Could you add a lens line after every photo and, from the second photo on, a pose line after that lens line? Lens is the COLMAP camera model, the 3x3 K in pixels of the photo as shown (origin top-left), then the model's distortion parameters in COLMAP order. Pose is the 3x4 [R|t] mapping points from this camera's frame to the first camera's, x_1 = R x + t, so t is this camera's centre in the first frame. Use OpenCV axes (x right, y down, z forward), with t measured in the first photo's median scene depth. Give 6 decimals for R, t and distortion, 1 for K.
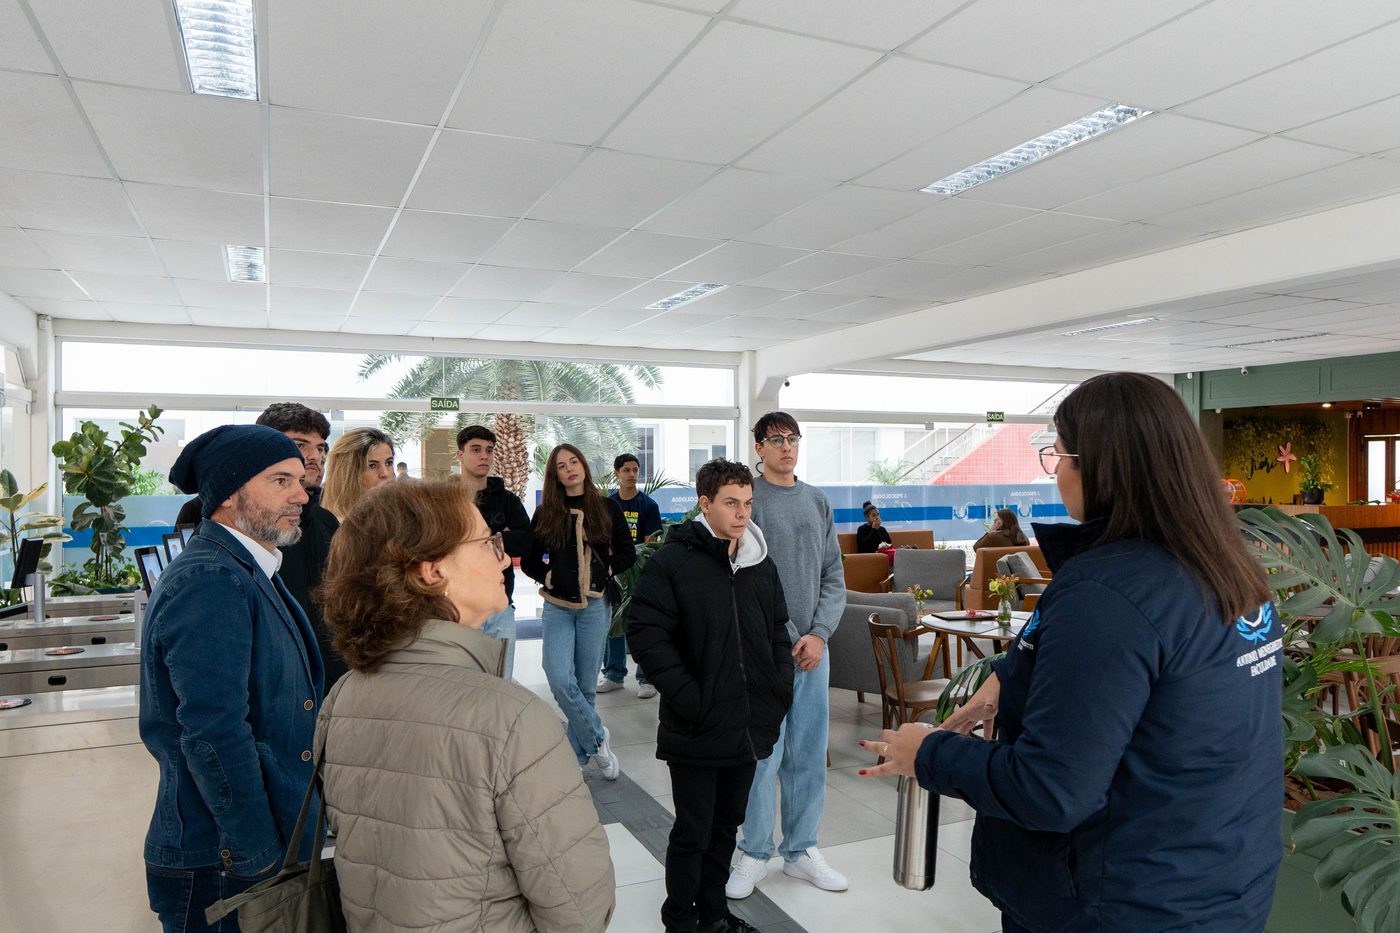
lens RADIAL K [[957.7, 0, 696.2], [0, 957.7, 466.5], [0, 0, 1]] dist [-0.009426, -0.002388]
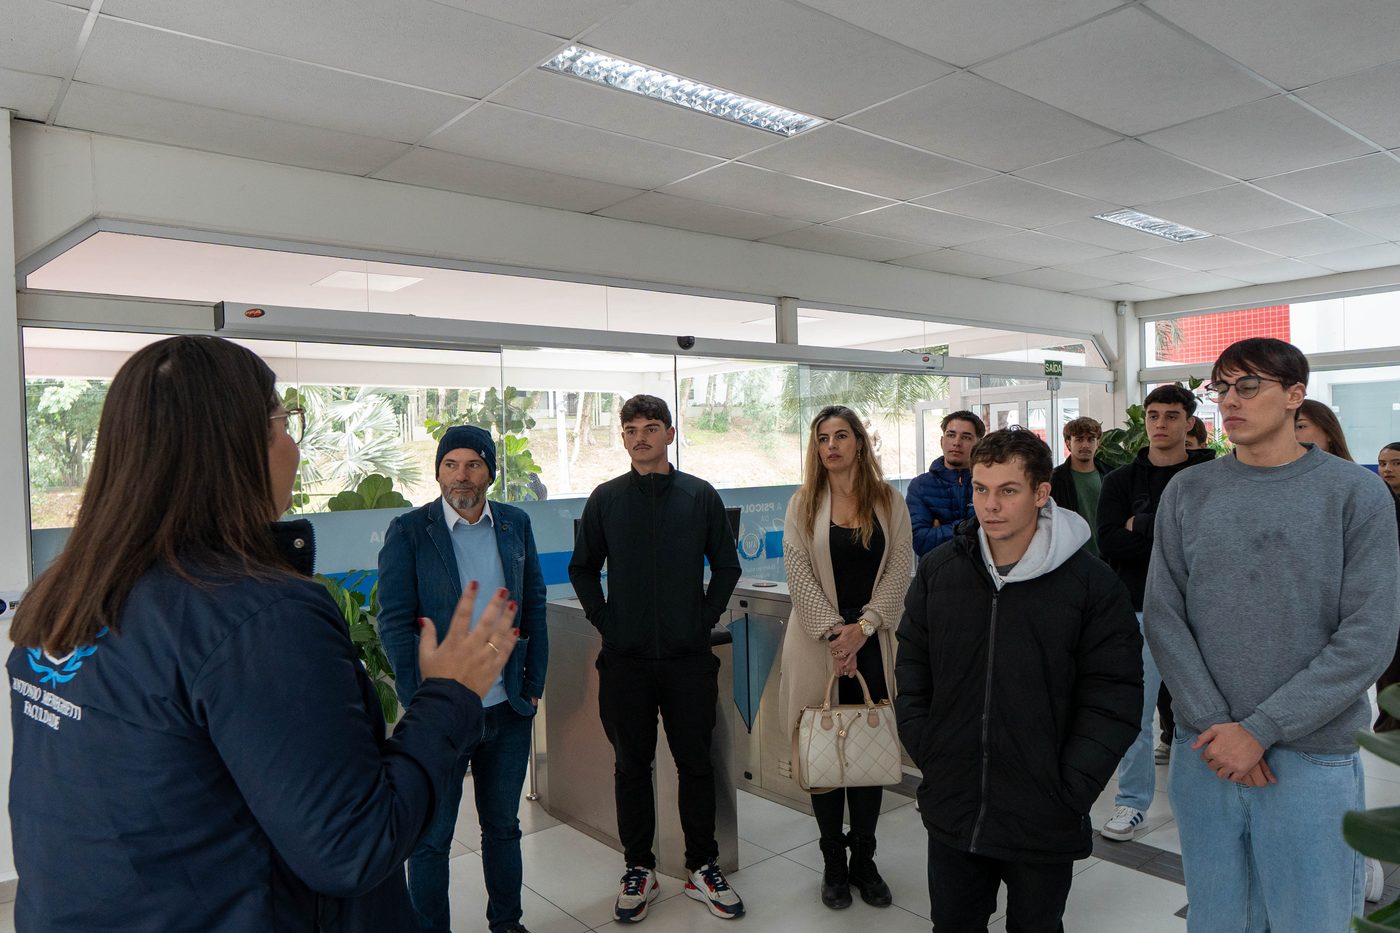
lens RADIAL K [[957.7, 0, 696.8], [0, 957.7, 469.5], [0, 0, 1]] dist [-0.009426, -0.002388]
pose [[0.271110, 0.011191, -0.962483, 0.252214], [0.026128, 0.999478, 0.018981, 0.001517], [0.962194, -0.030294, 0.270676, 0.222296]]
